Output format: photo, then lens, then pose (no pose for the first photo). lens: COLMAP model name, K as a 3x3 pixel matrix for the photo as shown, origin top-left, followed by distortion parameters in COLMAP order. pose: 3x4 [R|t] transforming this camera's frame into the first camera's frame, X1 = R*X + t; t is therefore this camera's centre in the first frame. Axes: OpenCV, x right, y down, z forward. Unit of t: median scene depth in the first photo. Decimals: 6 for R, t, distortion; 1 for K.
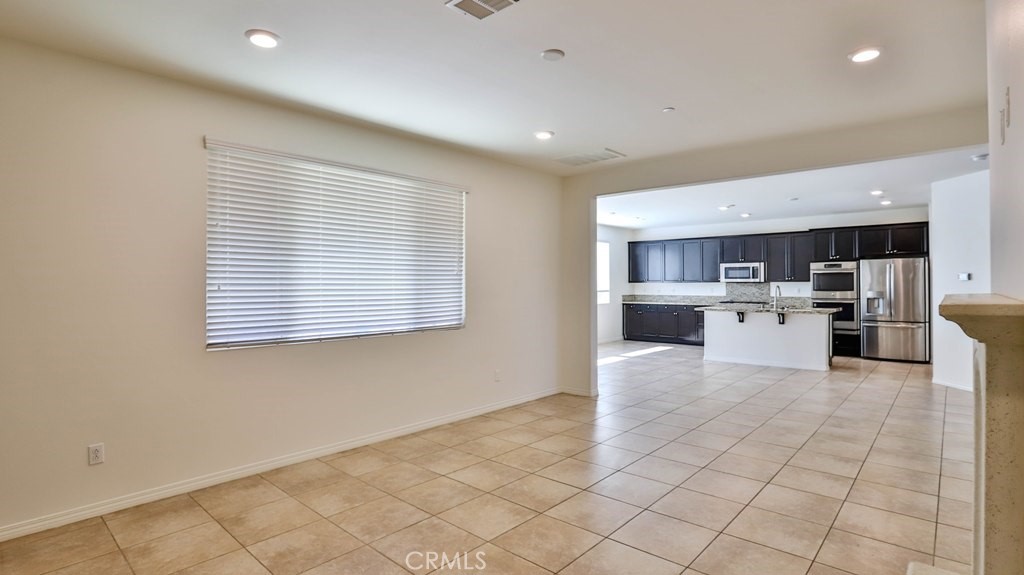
lens RADIAL K [[507.0, 0, 514.7], [0, 507.0, 281.9], [0, 0, 1]] dist [-0.057385, 0.022927]
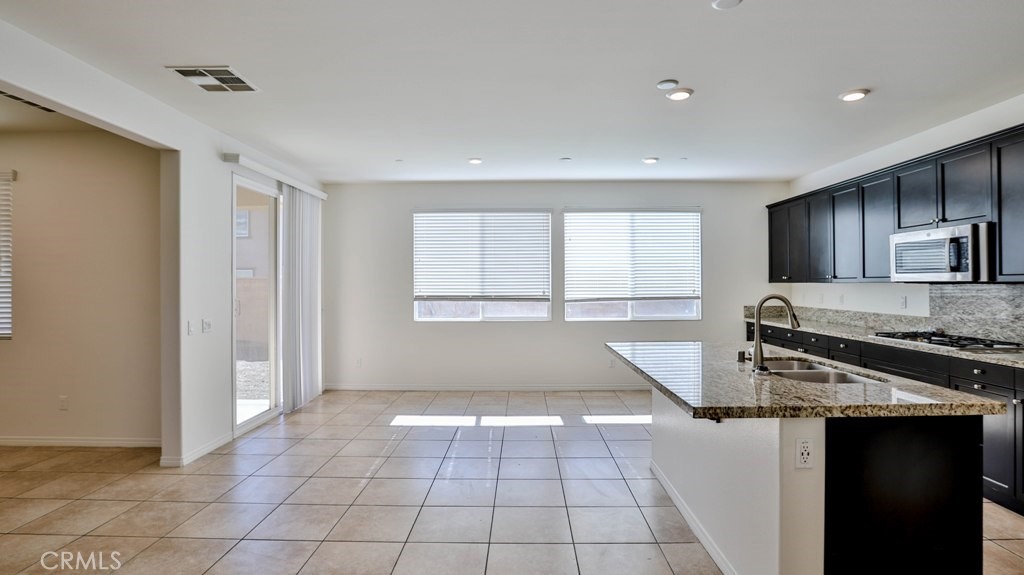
lens RADIAL K [[507.0, 0, 514.7], [0, 507.0, 281.9], [0, 0, 1]] dist [-0.057385, 0.022927]
pose [[0.656457, -0.003904, -0.754353, 0.612787], [0.007574, 0.999970, 0.001415, -0.002915], [0.754325, -0.006642, 0.656467, 0.631308]]
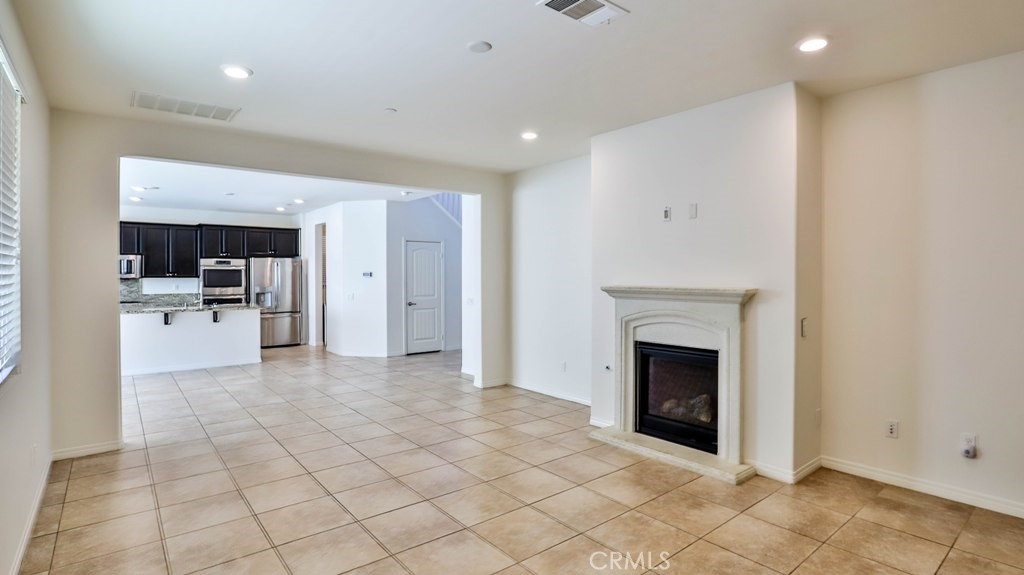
lens RADIAL K [[507.0, 0, 514.7], [0, 507.0, 281.9], [0, 0, 1]] dist [-0.057385, 0.022927]
pose [[0.153356, -0.006910, 0.988147, -0.283489], [-0.002063, 0.999971, 0.007313, -0.001086], [-0.988169, -0.003160, 0.153337, 0.257282]]
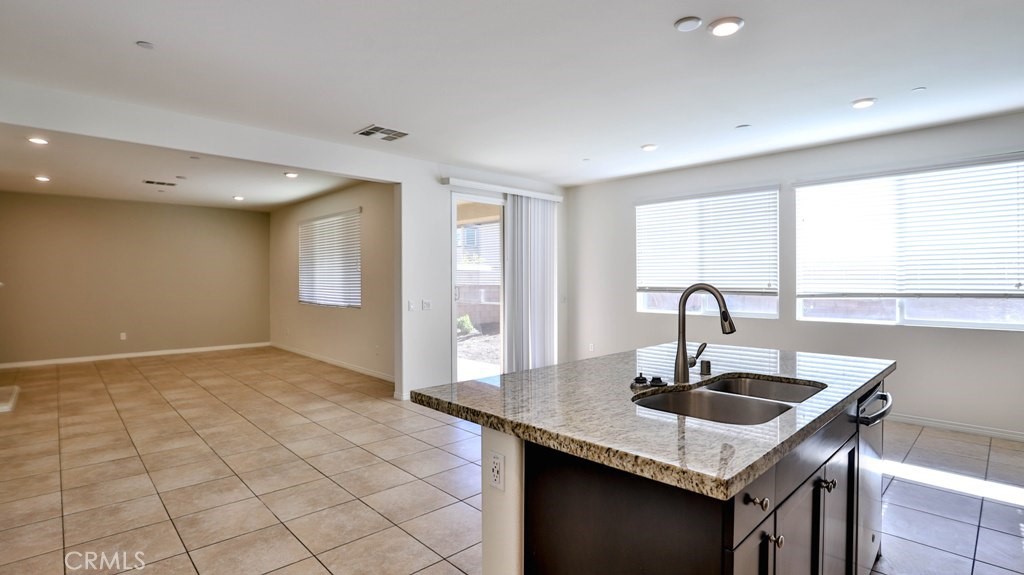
lens RADIAL K [[494.9, 0, 510.9], [0, 494.9, 279.5], [0, 0, 1]] dist [-0.049919, 0.000407]
pose [[-0.074648, 0.003060, -0.997205, 0.704717], [0.008283, 0.999963, 0.002449, 0.002844], [0.997176, -0.008077, -0.074671, 0.873549]]
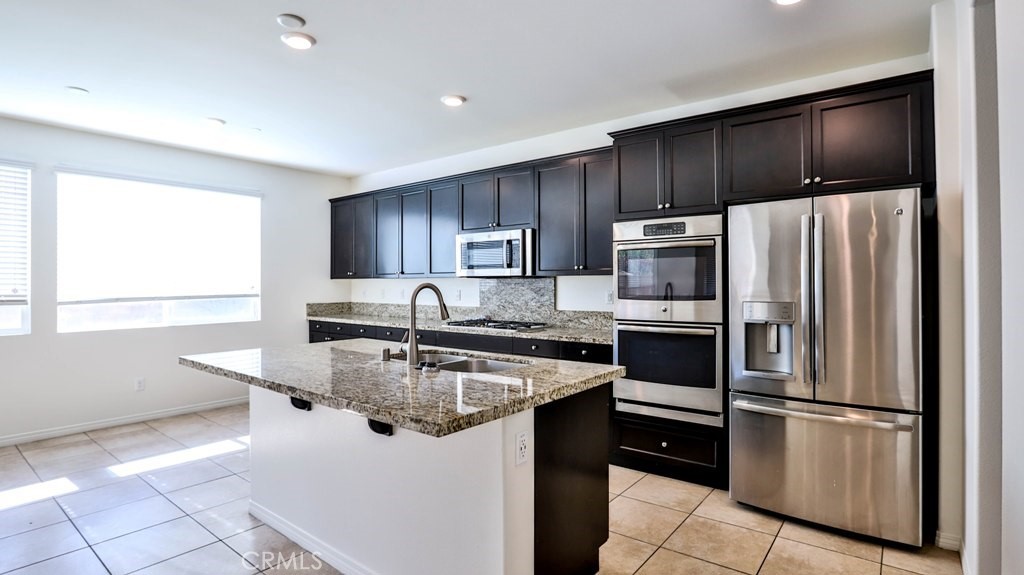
lens RADIAL K [[507.0, 0, 514.7], [0, 507.0, 281.9], [0, 0, 1]] dist [-0.057385, 0.022927]
pose [[0.997925, -0.000847, 0.064387, 0.521324], [0.000665, 0.999996, 0.002847, 0.004420], [-0.064389, -0.002798, 0.997921, 0.661469]]
